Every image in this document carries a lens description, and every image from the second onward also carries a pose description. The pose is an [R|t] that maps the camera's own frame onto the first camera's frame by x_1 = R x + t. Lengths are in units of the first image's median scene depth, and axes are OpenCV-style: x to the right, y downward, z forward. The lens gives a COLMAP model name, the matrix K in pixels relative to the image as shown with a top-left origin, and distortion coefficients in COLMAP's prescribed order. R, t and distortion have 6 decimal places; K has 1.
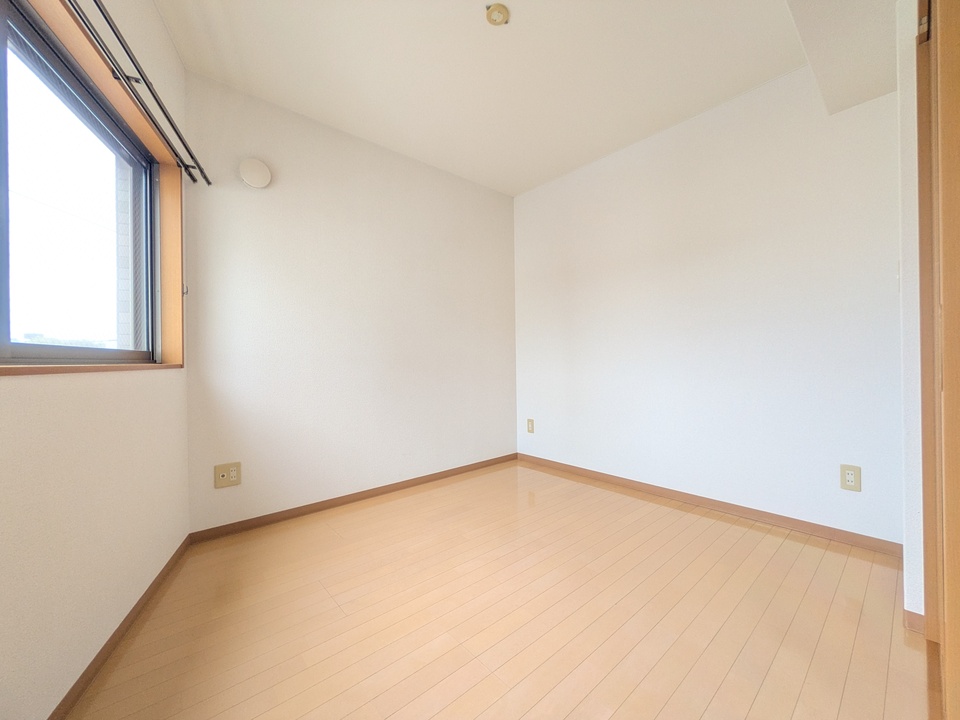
lens RADIAL K [[381.0, 0, 484.9], [0, 381.0, 359.1], [0, 0, 1]] dist [-0.000850, -0.000265]
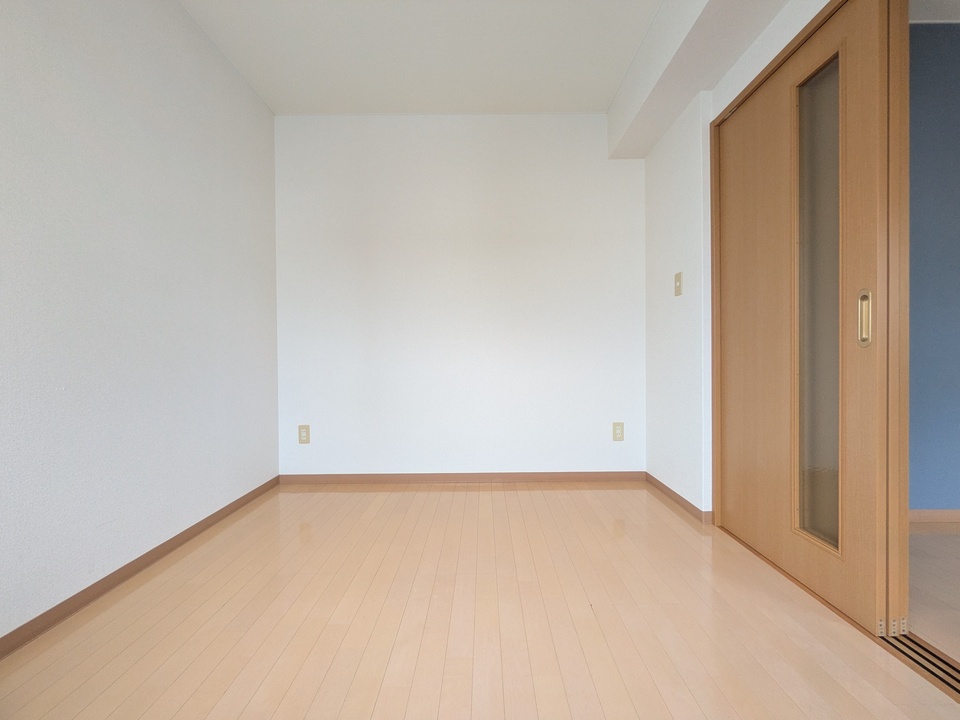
lens RADIAL K [[386.9, 0, 483.9], [0, 386.9, 349.4], [0, 0, 1]] dist [-0.017359, -0.000026]
pose [[0.646670, -0.003177, 0.762764, -0.226457], [-0.004398, 0.999959, 0.007893, 0.004674], [-0.762757, -0.008459, 0.646629, 0.264241]]
